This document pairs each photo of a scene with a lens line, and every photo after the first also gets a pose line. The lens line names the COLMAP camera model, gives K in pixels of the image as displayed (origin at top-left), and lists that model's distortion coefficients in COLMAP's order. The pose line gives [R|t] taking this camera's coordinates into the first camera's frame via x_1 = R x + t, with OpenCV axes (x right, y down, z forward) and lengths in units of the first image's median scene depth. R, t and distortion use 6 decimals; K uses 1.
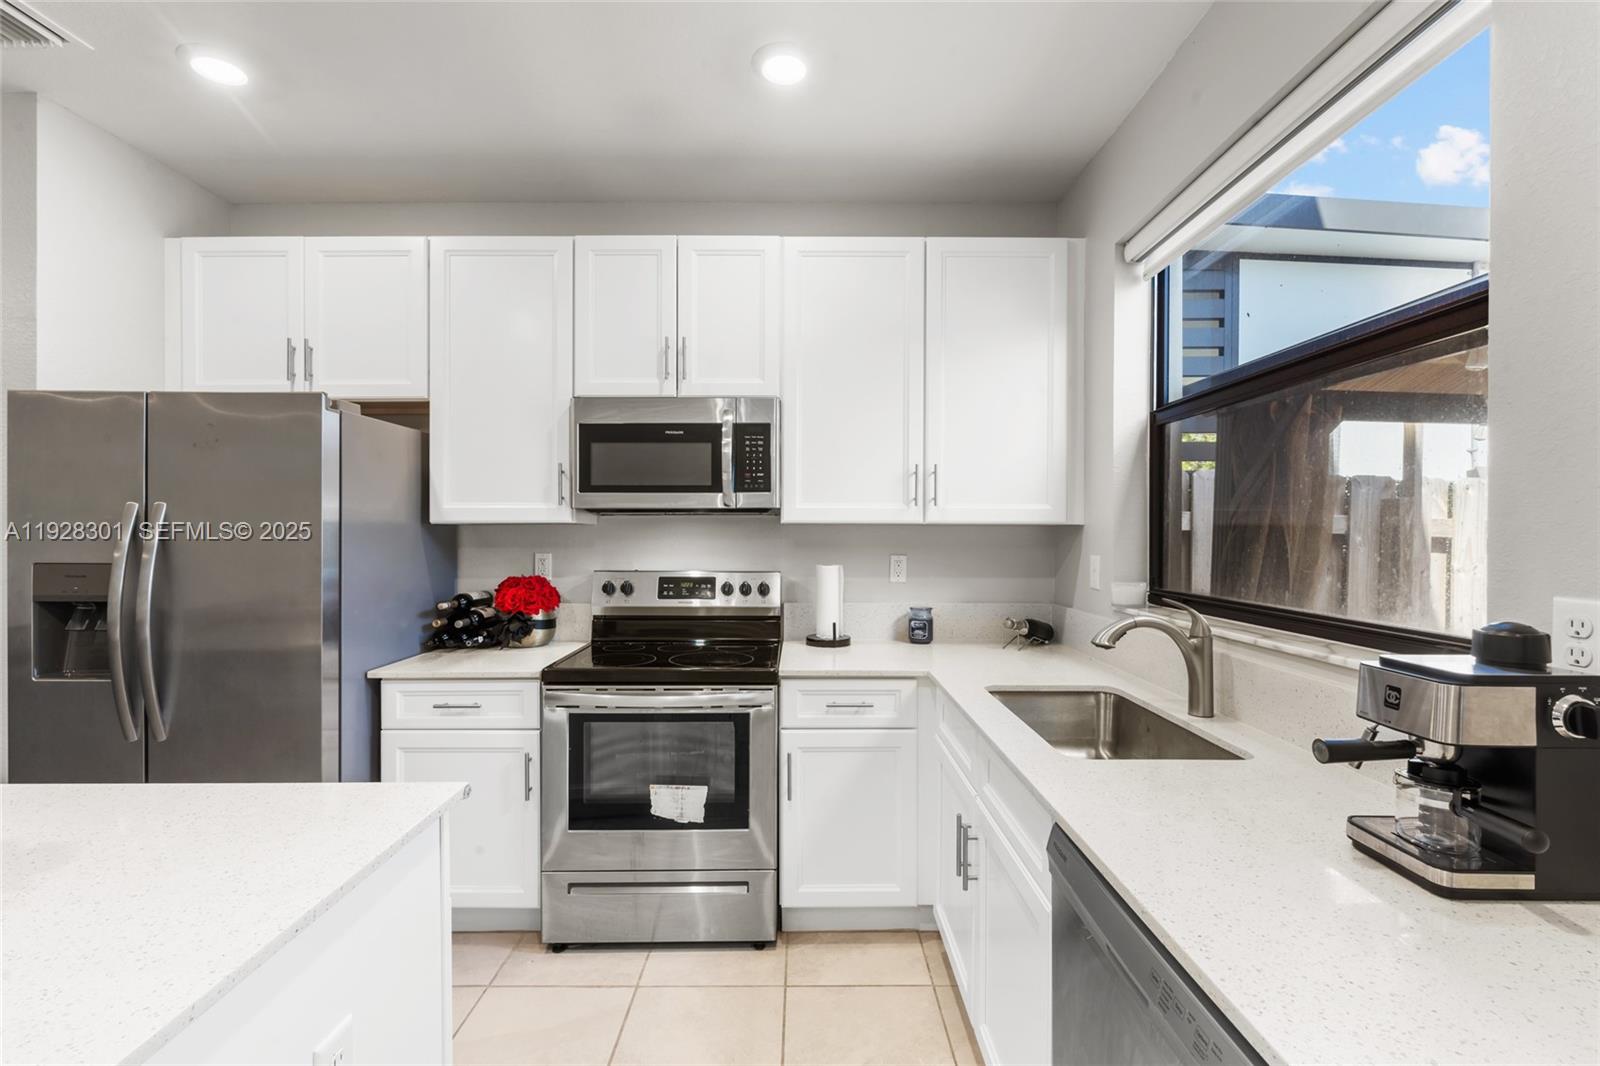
lens RADIAL K [[726.5, 0, 803.2], [0, 726.5, 524.2], [0, 0, 1]] dist [-0.001384, -0.000456]
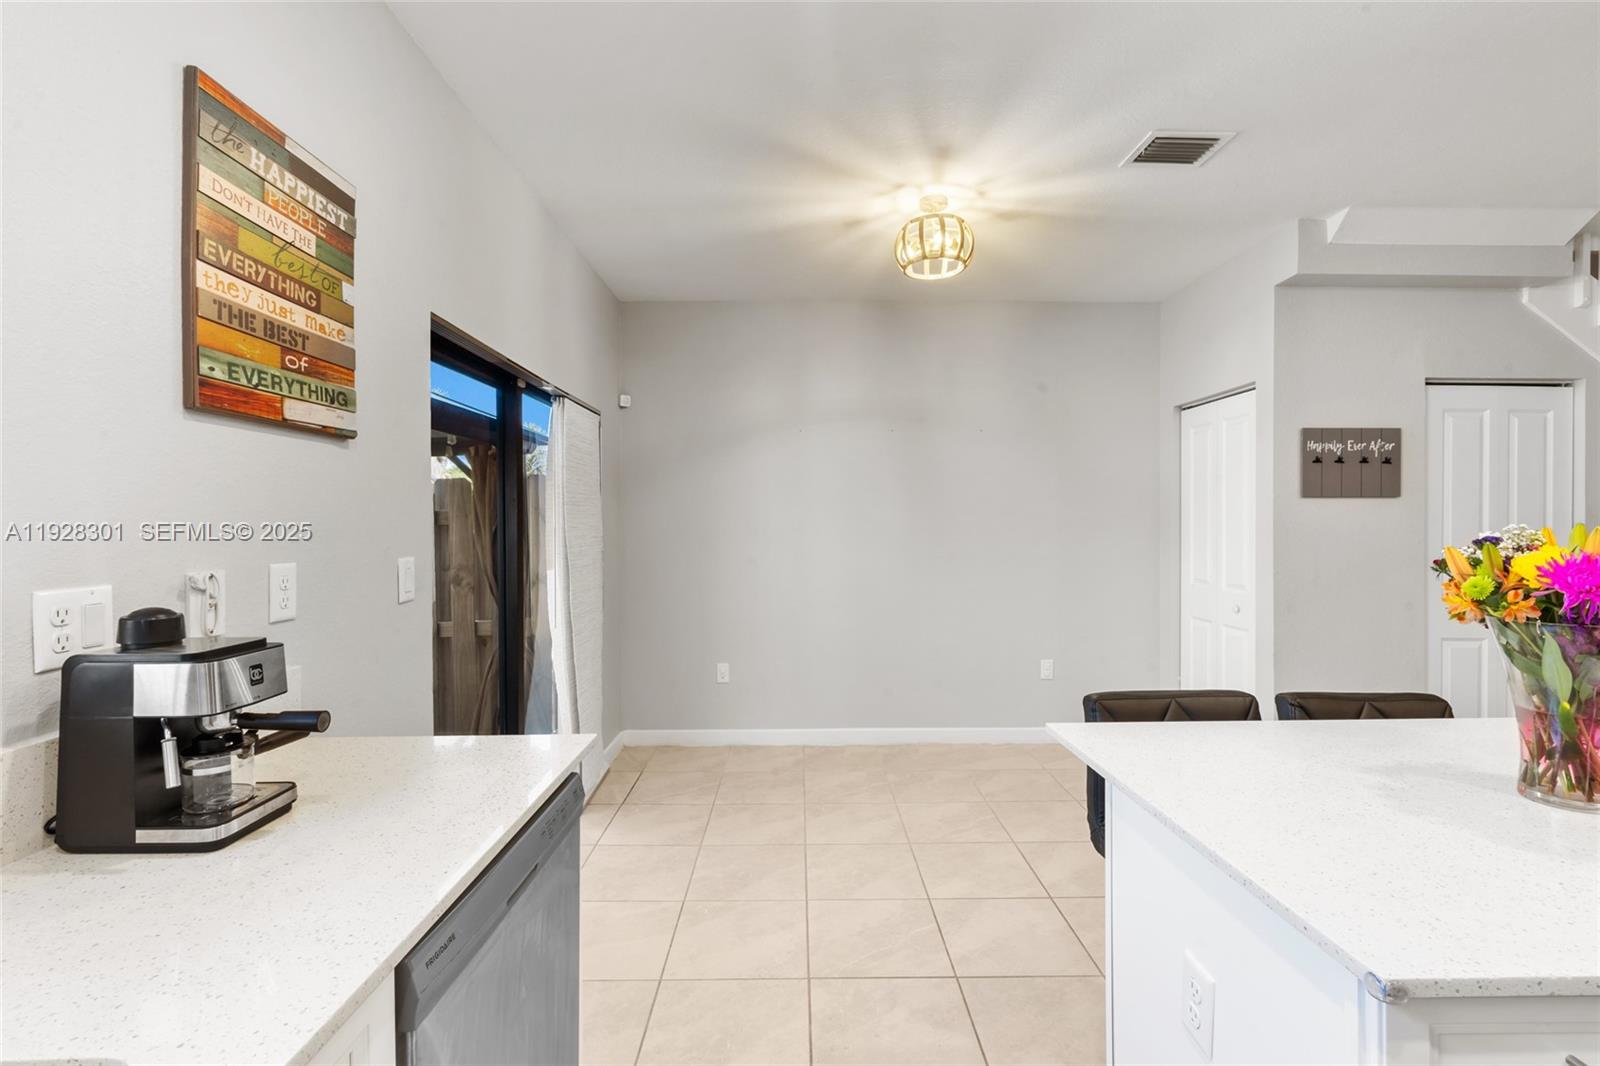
lens RADIAL K [[712.7, 0, 822.8], [0, 712.7, 532.5], [0, 0, 1]] dist [0.000677, -0.000126]
pose [[-0.999426, 0.002839, -0.033749, -0.022830], [0.002487, 0.999942, 0.010485, 0.009967], [0.033777, 0.010395, -0.999375, 2.058104]]
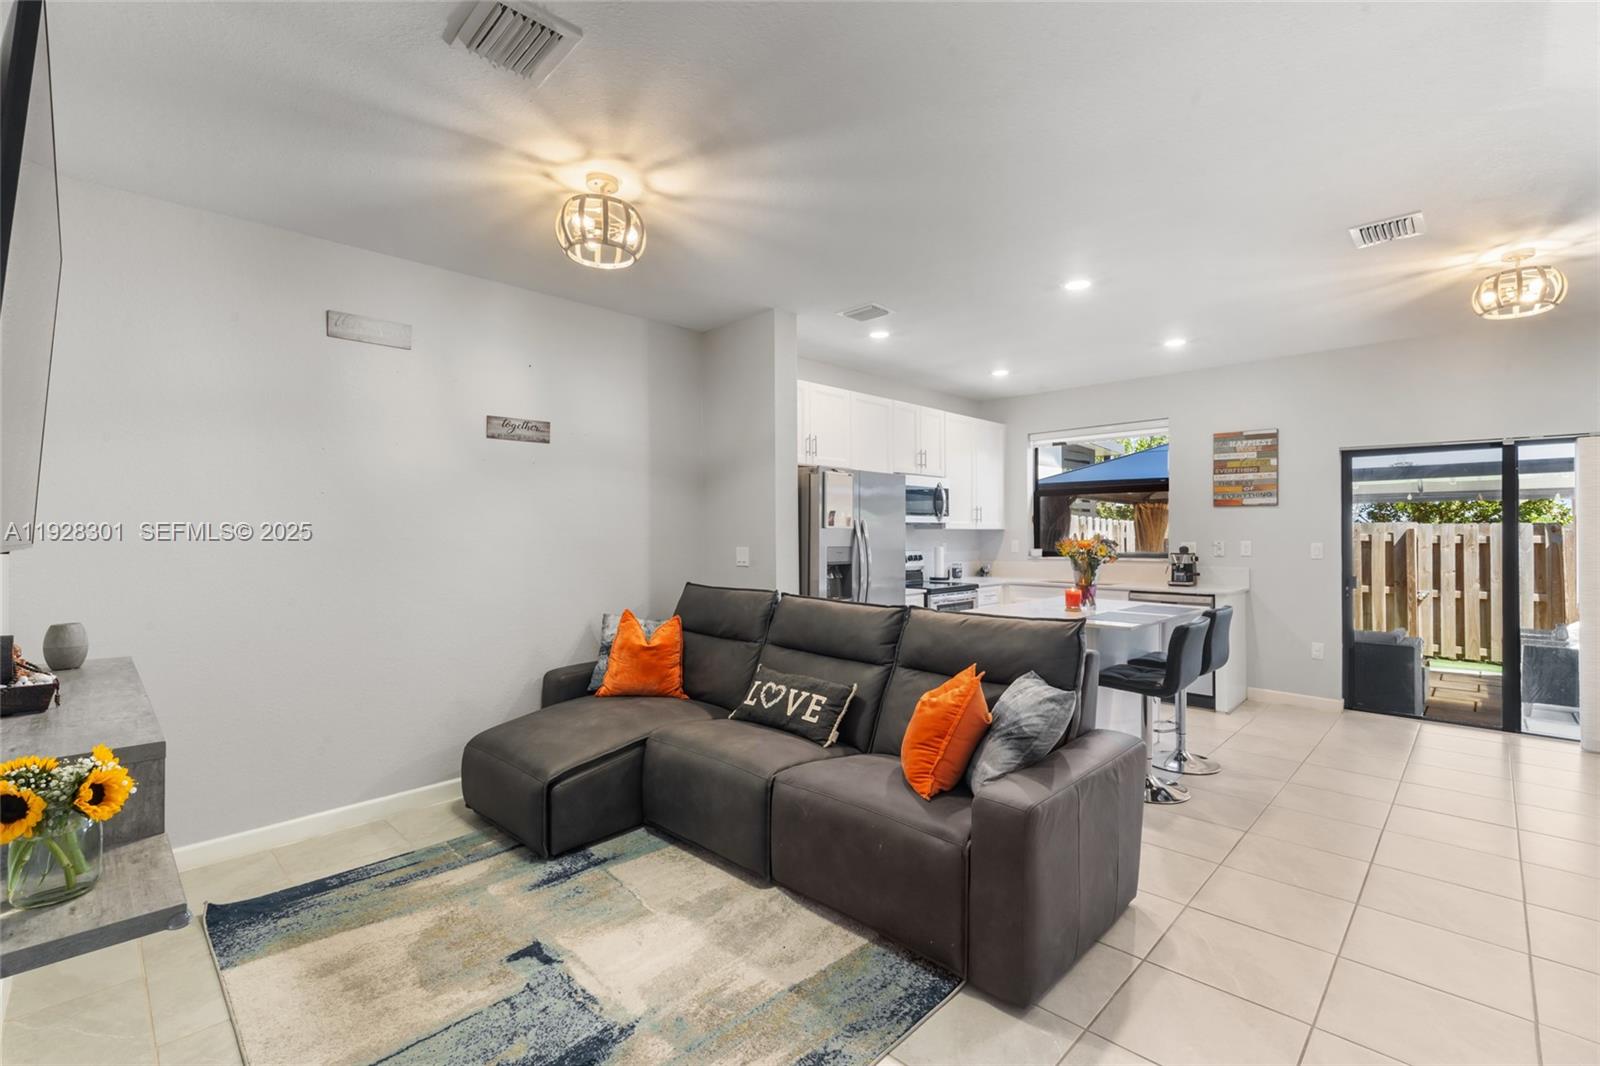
lens RADIAL K [[708.2, 0, 798.0], [0, 708.2, 525.4], [0, 0, 1]] dist [0.000104, -0.000110]
pose [[0.700801, 0.004906, 0.713340, -5.591332], [-0.001473, 0.999984, -0.005430, -0.002221], [-0.713355, 0.002754, 0.700797, -0.903959]]
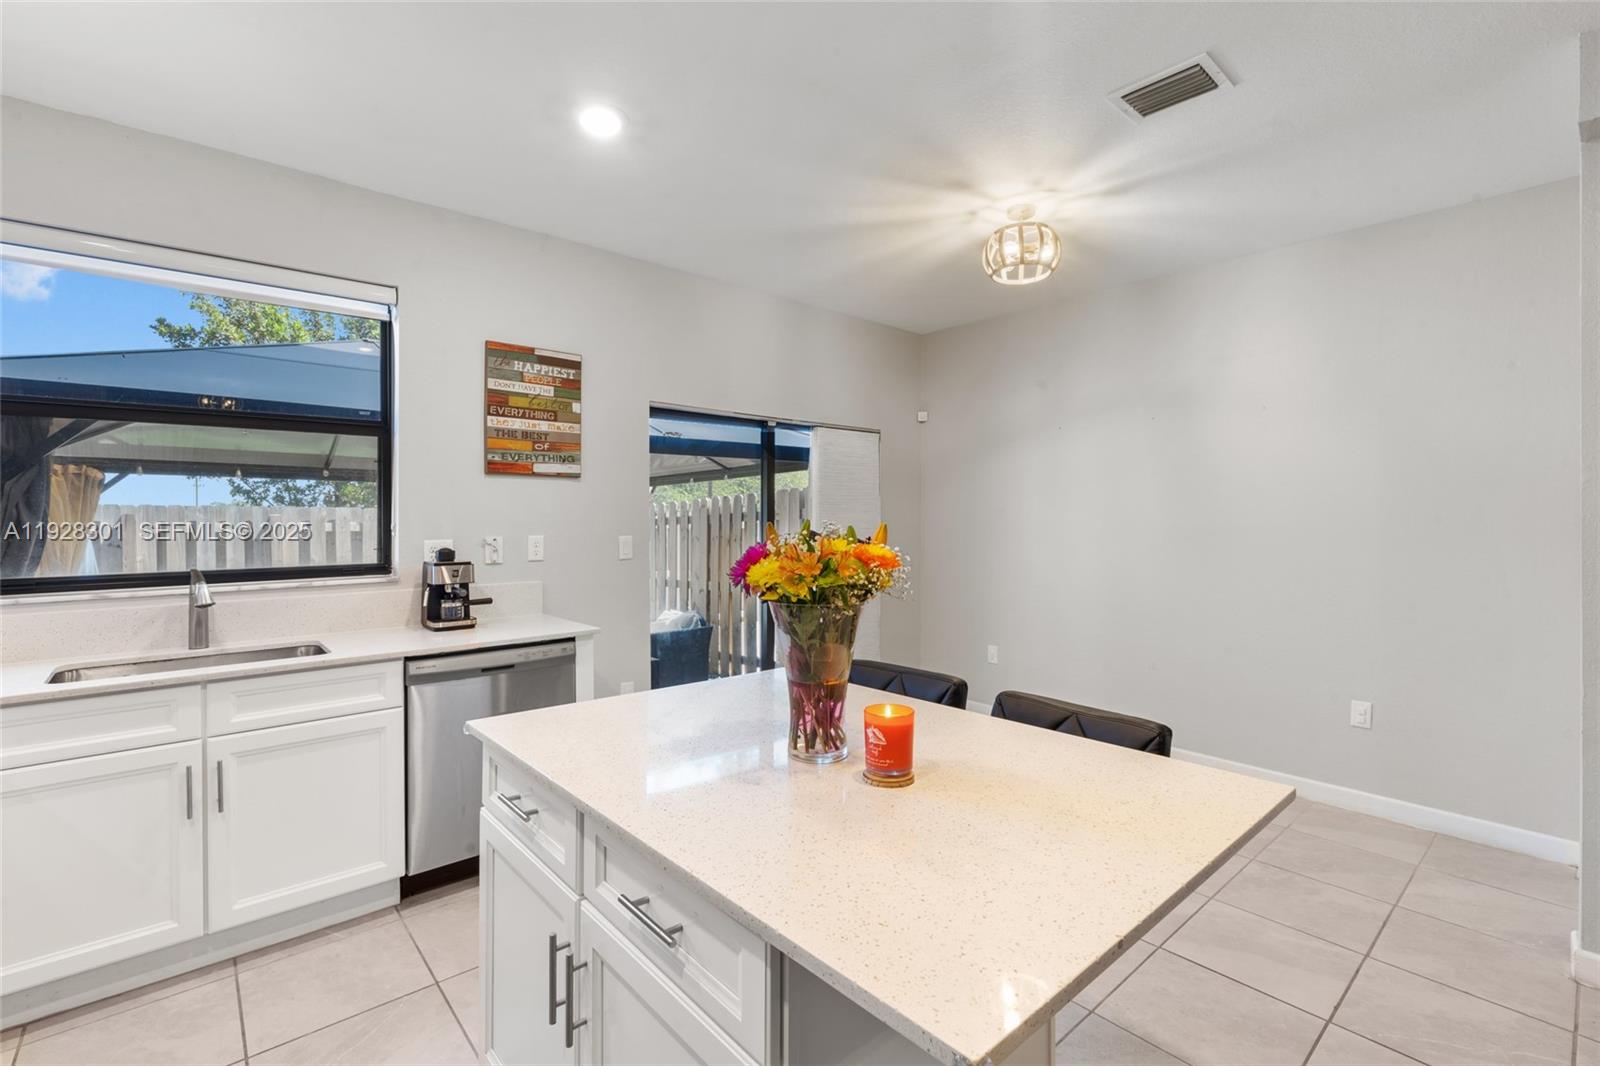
lens RADIAL K [[726.5, 0, 803.2], [0, 726.5, 524.2], [0, 0, 1]] dist [-0.001384, -0.000456]
pose [[-0.667911, -0.006910, 0.744209, -2.374931], [-0.002511, 0.999972, 0.007031, 0.006132], [-0.744237, 0.002827, -0.667910, 1.894096]]
